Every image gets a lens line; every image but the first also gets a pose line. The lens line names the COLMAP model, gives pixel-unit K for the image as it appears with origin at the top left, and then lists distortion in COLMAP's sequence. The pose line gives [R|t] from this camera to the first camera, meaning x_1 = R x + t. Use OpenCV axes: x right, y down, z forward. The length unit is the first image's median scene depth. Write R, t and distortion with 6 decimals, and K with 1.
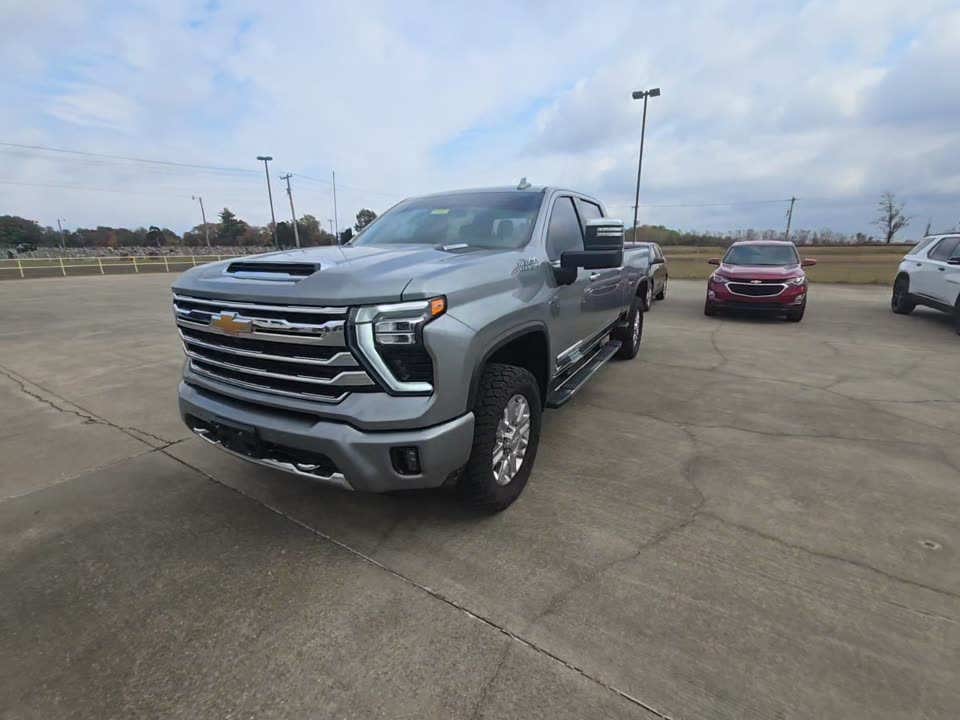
lens RADIAL K [[439.0, 0, 498.5], [0, 439.0, 377.7], [0, 0, 1]] dist [0.000025, -0.000002]
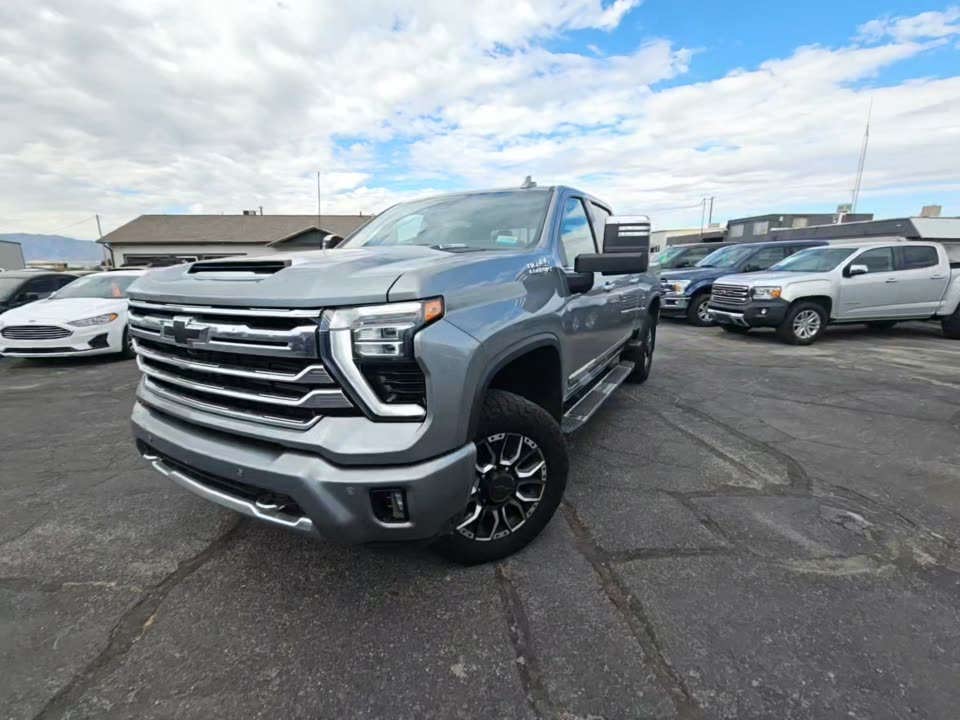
lens RADIAL K [[462.0, 0, 479.8], [0, 462.0, 375.3], [0, 0, 1]] dist [-0.020314, 0.000064]
pose [[0.999541, 0.007125, -0.029454, -0.025772], [-0.008810, 0.998307, -0.057490, 0.004661], [0.028995, 0.057723, 0.997911, 0.160950]]
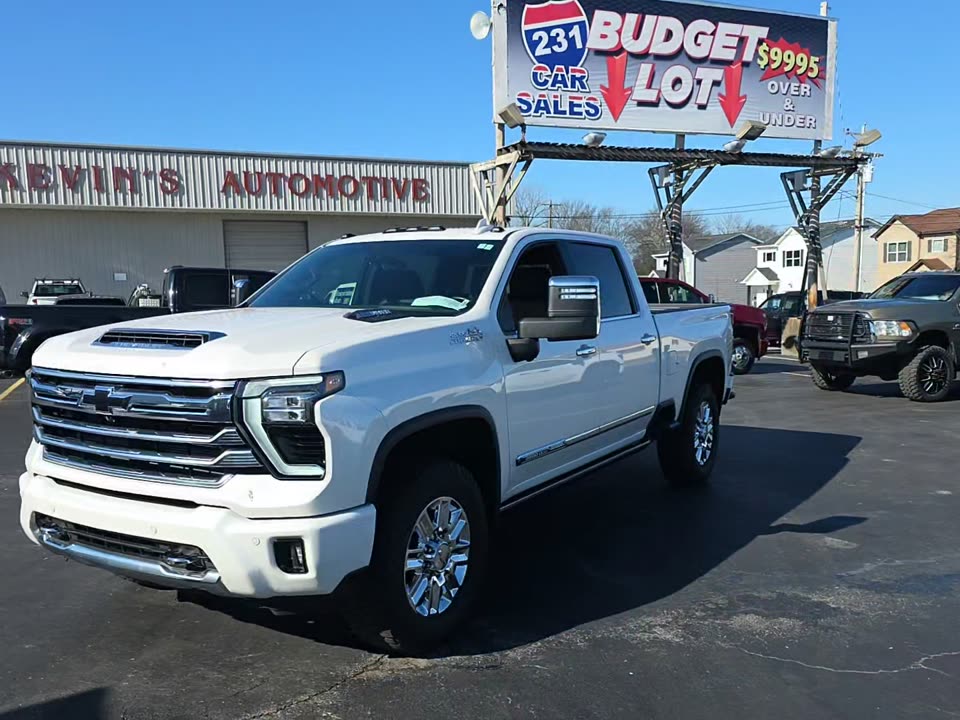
lens RADIAL K [[864.3, 0, 477.7], [0, 864.3, 412.9], [0, 0, 1]] dist [0.097844, -0.000918]
pose [[0.997537, 0.011022, -0.069265, 0.279437], [-0.021327, 0.988479, -0.149851, 0.160876], [0.066815, 0.150959, 0.986279, -0.732210]]
